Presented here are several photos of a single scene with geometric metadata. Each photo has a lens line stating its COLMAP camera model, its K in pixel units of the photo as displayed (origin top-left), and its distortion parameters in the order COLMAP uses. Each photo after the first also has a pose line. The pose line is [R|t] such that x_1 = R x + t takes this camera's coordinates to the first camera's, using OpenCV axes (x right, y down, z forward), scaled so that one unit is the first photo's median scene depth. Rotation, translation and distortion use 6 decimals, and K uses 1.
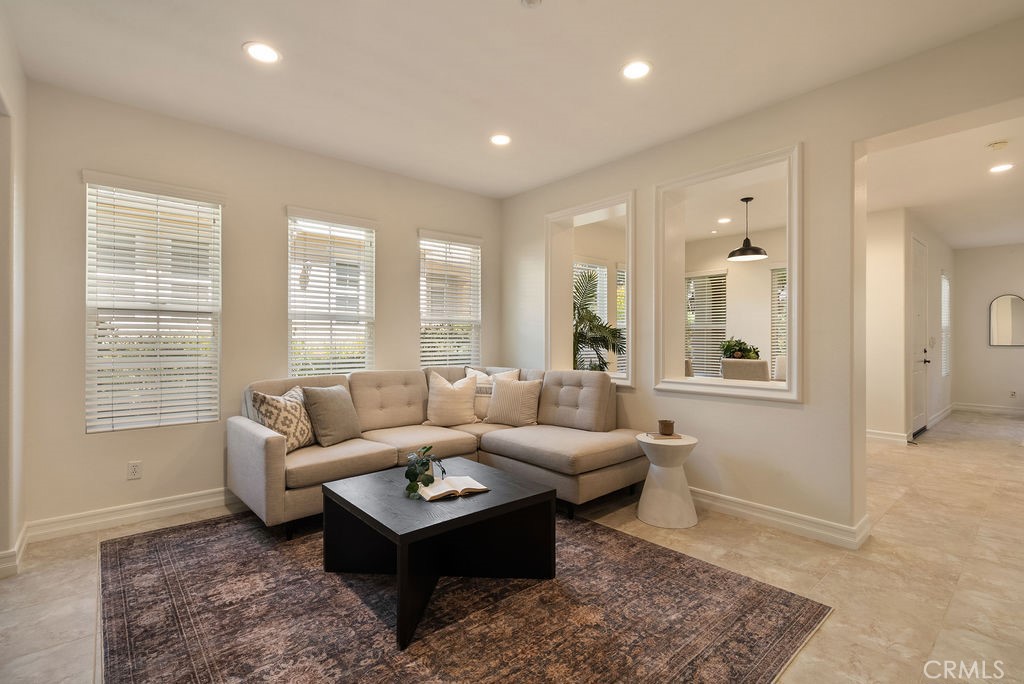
lens RADIAL K [[473.6, 0, 512.0], [0, 473.6, 342.0], [0, 0, 1]] dist [0.002062, 0.000325]
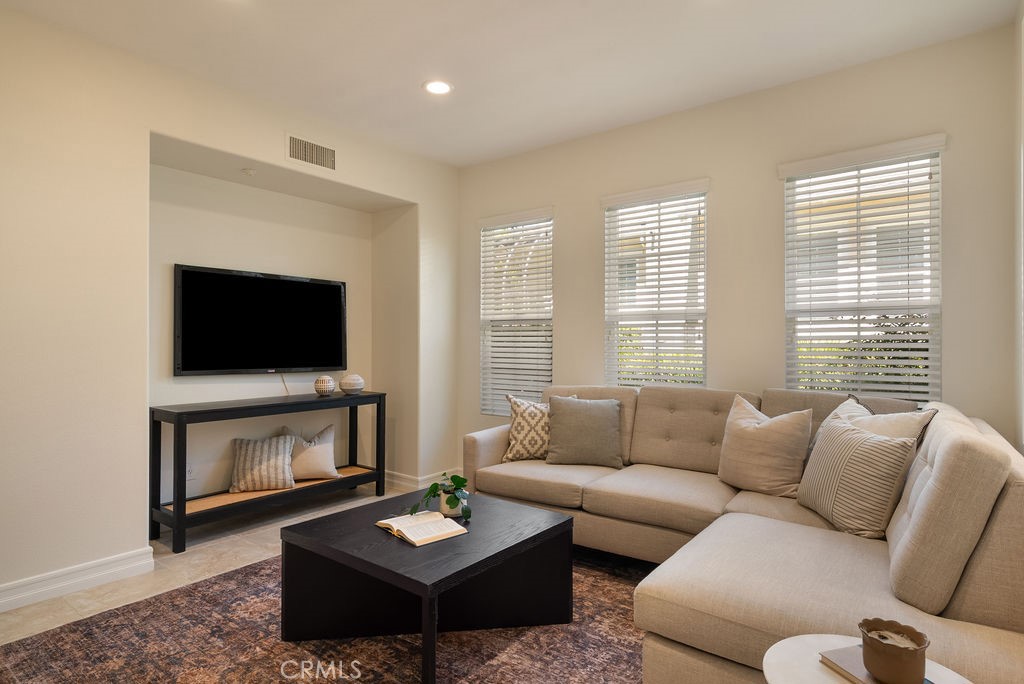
lens RADIAL K [[547.6, 0, 515.7], [0, 547.6, 337.5], [0, 0, 1]] dist [0.002676, 0.001618]
pose [[0.198064, -0.008122, -0.980155, 0.649725], [0.001374, 0.999967, -0.008008, -0.012514], [0.980188, 0.000239, 0.198069, 0.756517]]
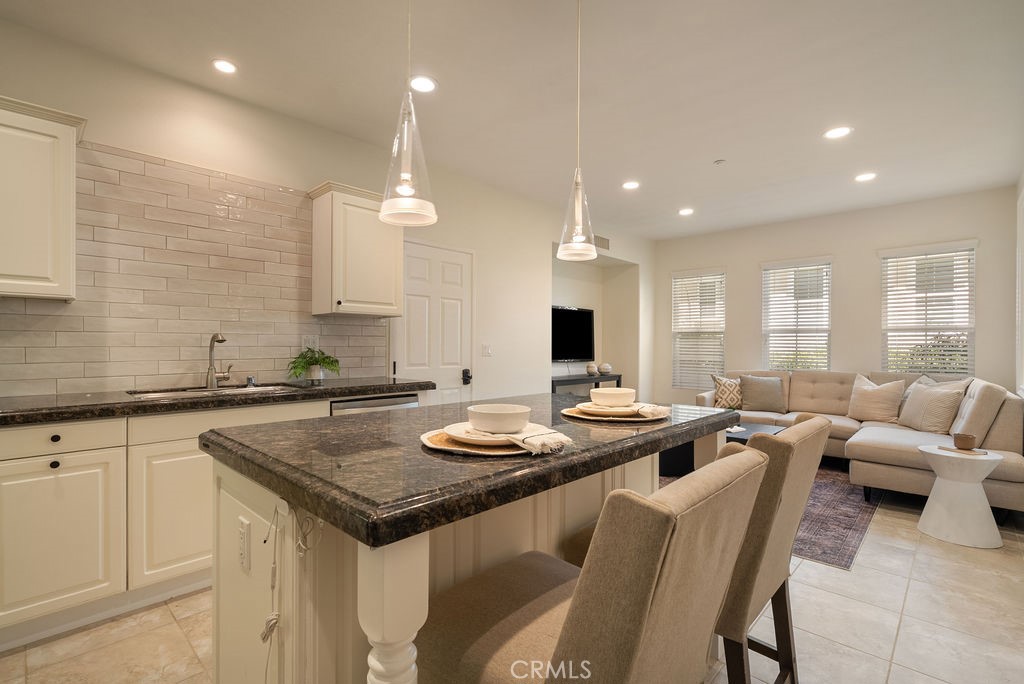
lens RADIAL K [[473.6, 0, 512.0], [0, 473.6, 342.0], [0, 0, 1]] dist [0.002062, 0.000325]
pose [[0.100742, -0.001156, -0.994912, 1.265489], [-0.002180, 0.999997, -0.001383, -0.022363], [0.994910, 0.002308, 0.100739, -0.004092]]
